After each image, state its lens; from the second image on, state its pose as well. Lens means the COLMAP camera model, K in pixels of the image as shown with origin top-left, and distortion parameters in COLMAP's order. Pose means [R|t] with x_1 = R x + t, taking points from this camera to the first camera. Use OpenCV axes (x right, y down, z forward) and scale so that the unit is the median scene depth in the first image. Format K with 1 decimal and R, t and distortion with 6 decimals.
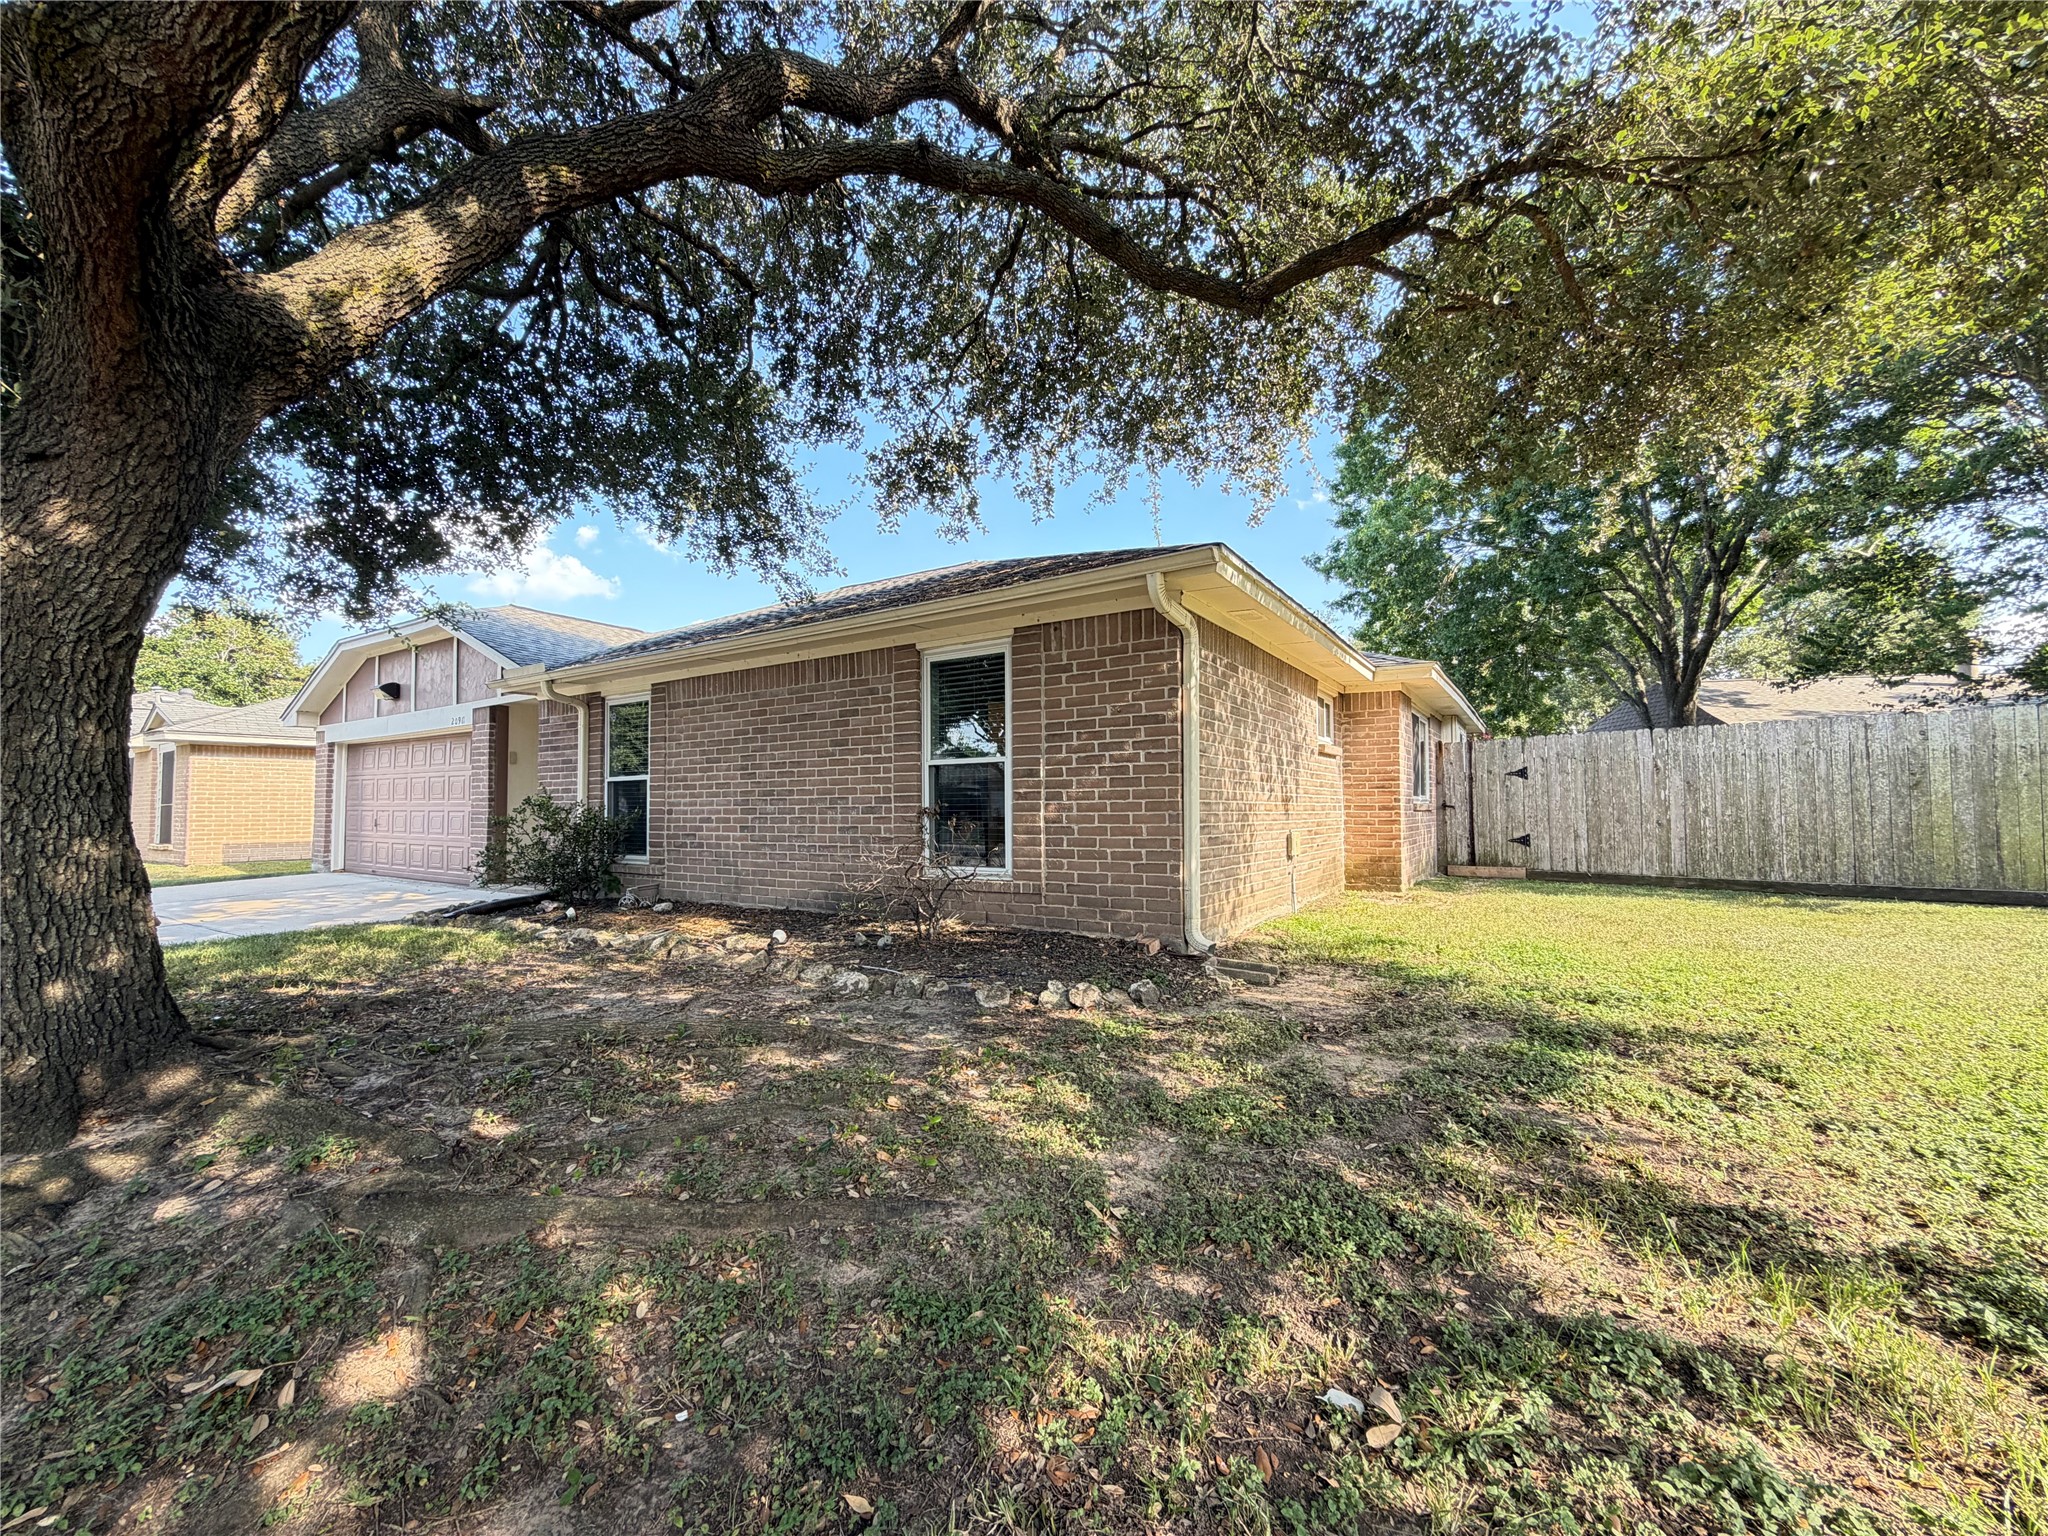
lens RADIAL K [[807.8, 0, 1025.9], [0, 807.8, 781.5], [0, 0, 1]] dist [0.001819, -0.000018]
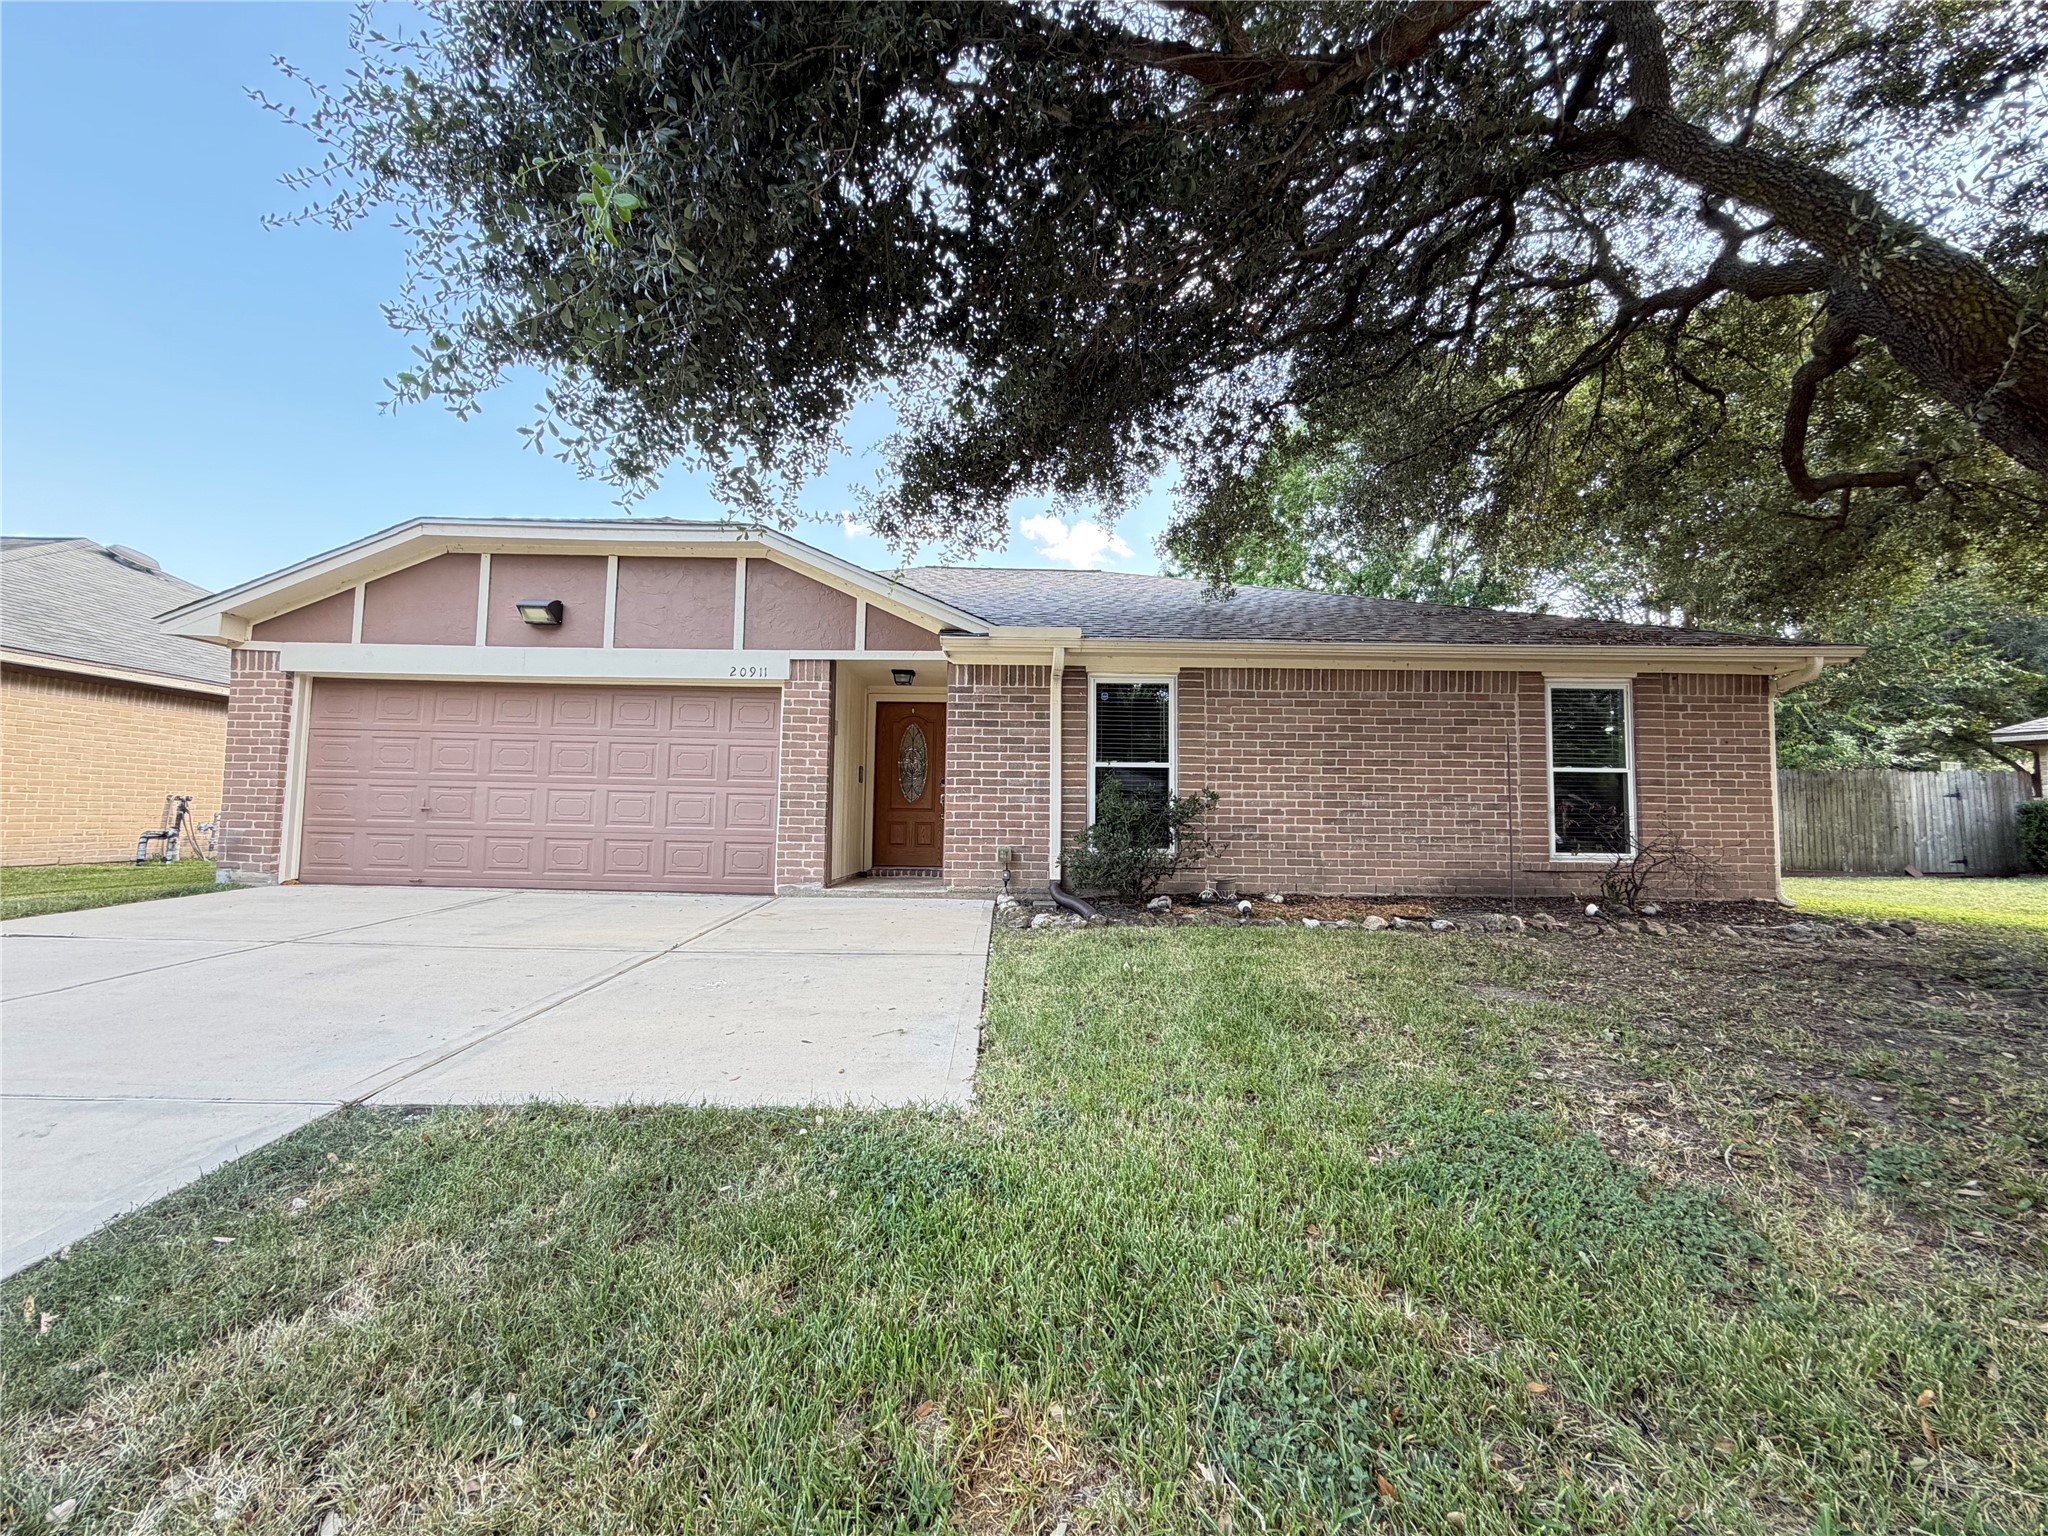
lens RADIAL K [[817.0, 0, 1016.4], [0, 817.0, 769.7], [0, 0, 1]] dist [0.000323, -0.000389]
pose [[0.844910, 0.047029, 0.532838, -1.333634], [-0.039423, 0.998893, -0.025650, 0.037306], [-0.533454, 0.000666, 0.845829, 0.343891]]
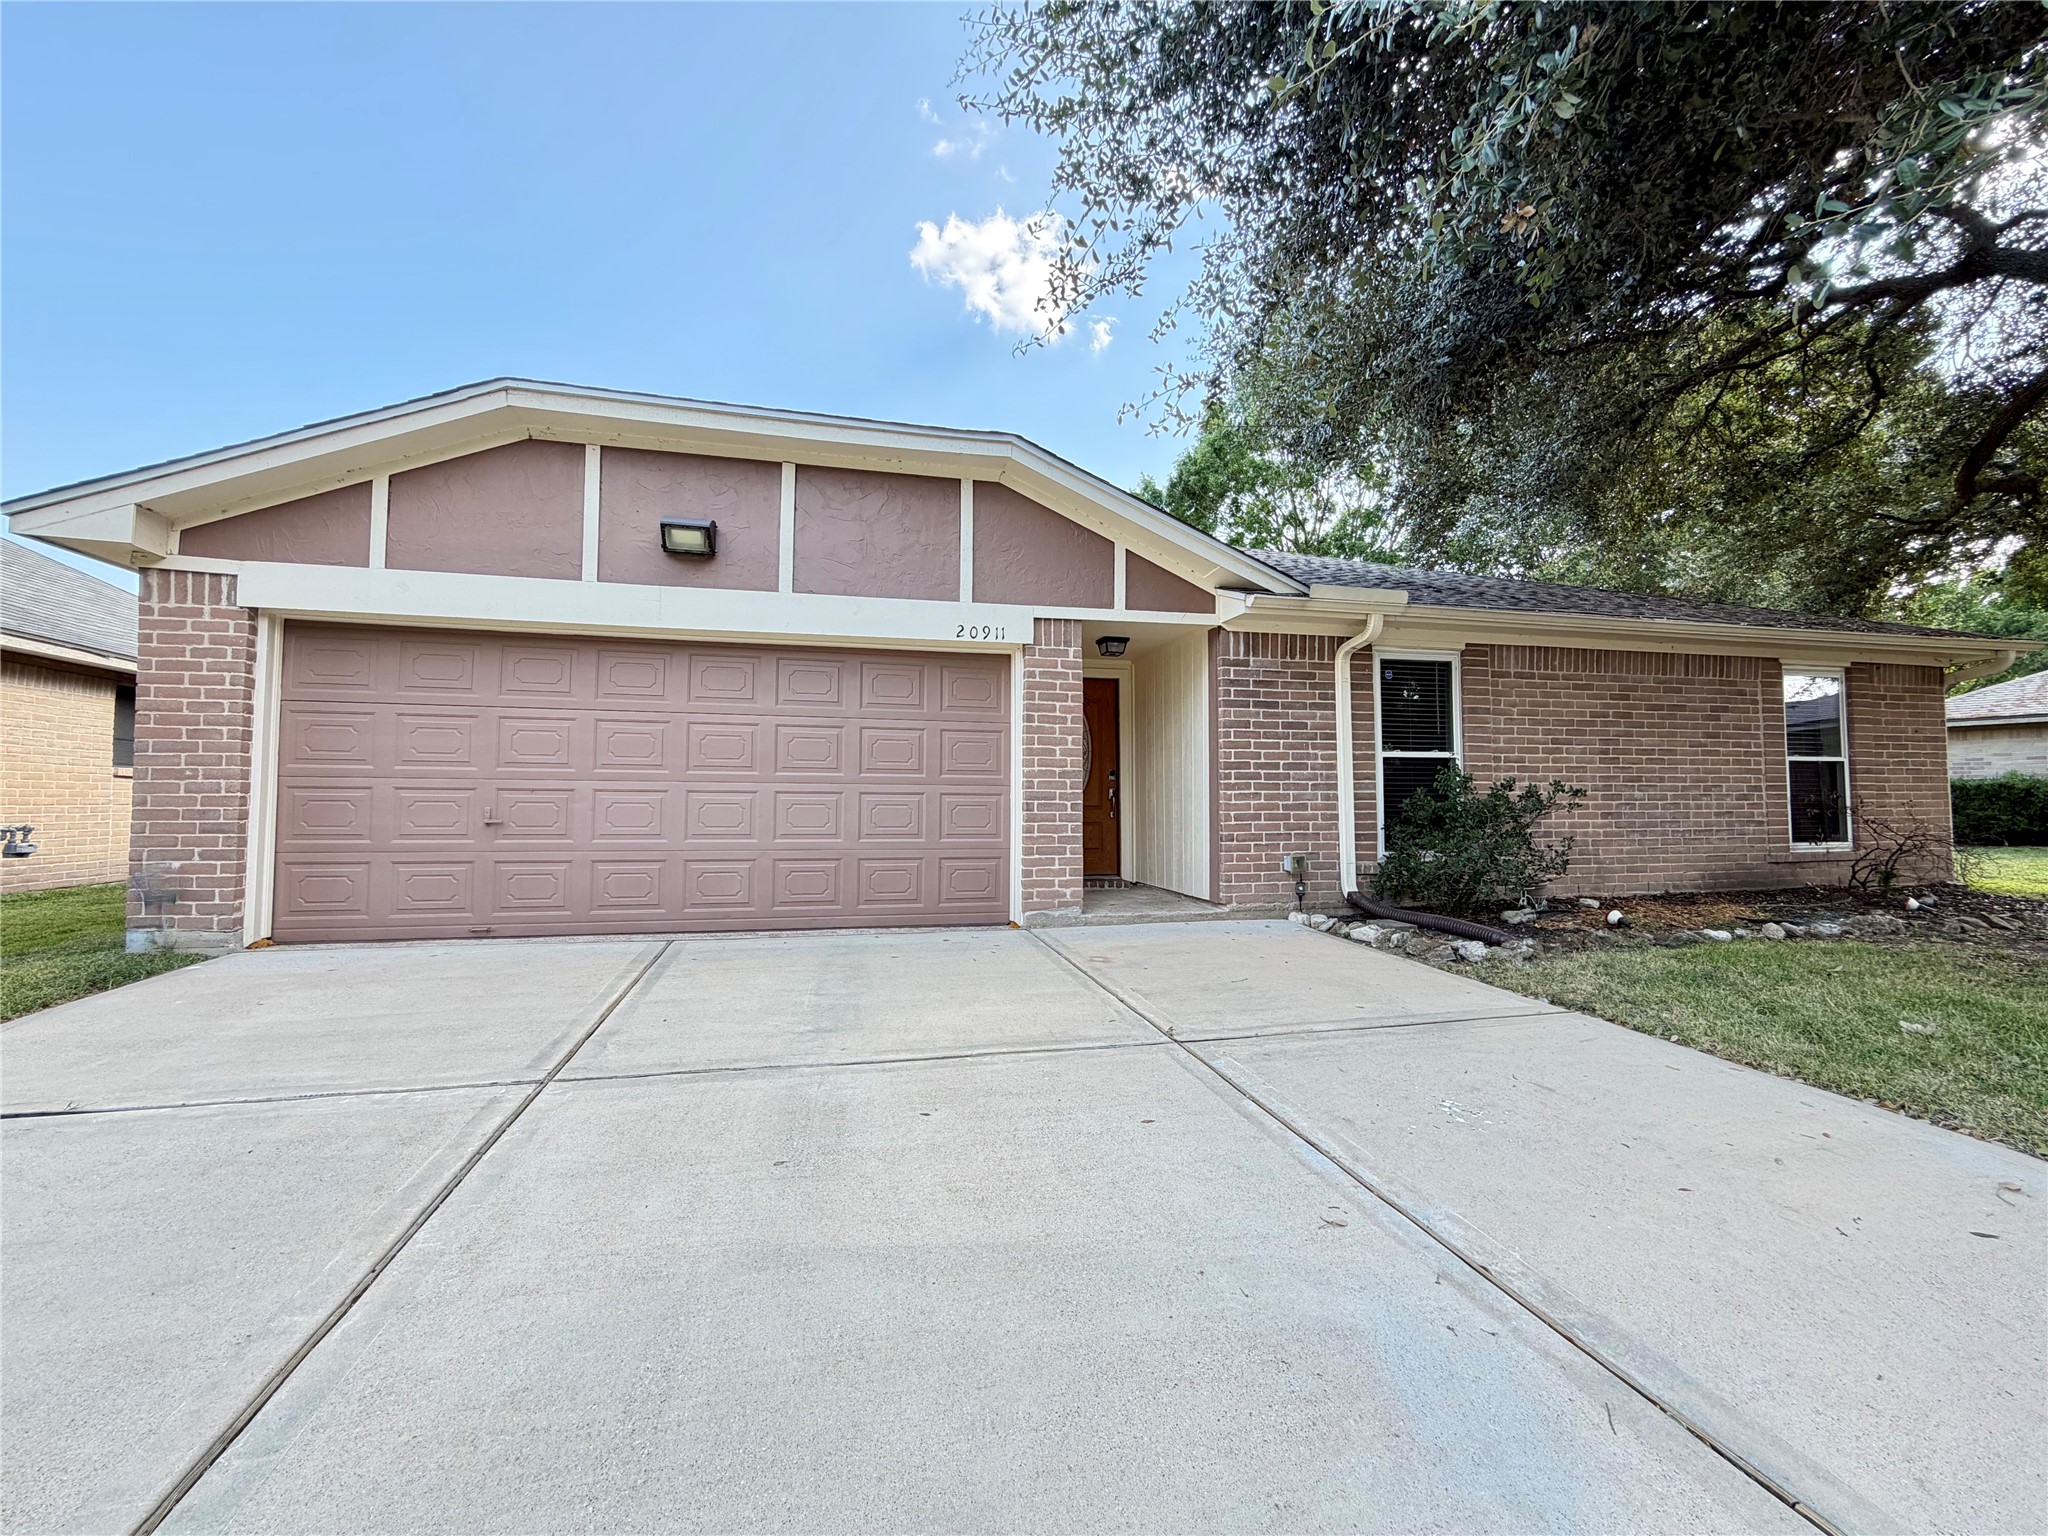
lens RADIAL K [[817.0, 0, 1016.4], [0, 817.0, 769.7], [0, 0, 1]] dist [0.000323, -0.000389]
pose [[0.698681, 0.030041, 0.714802, -1.629678], [-0.031117, 0.999449, -0.011589, 0.039589], [-0.714756, -0.014145, 0.699230, 0.874656]]
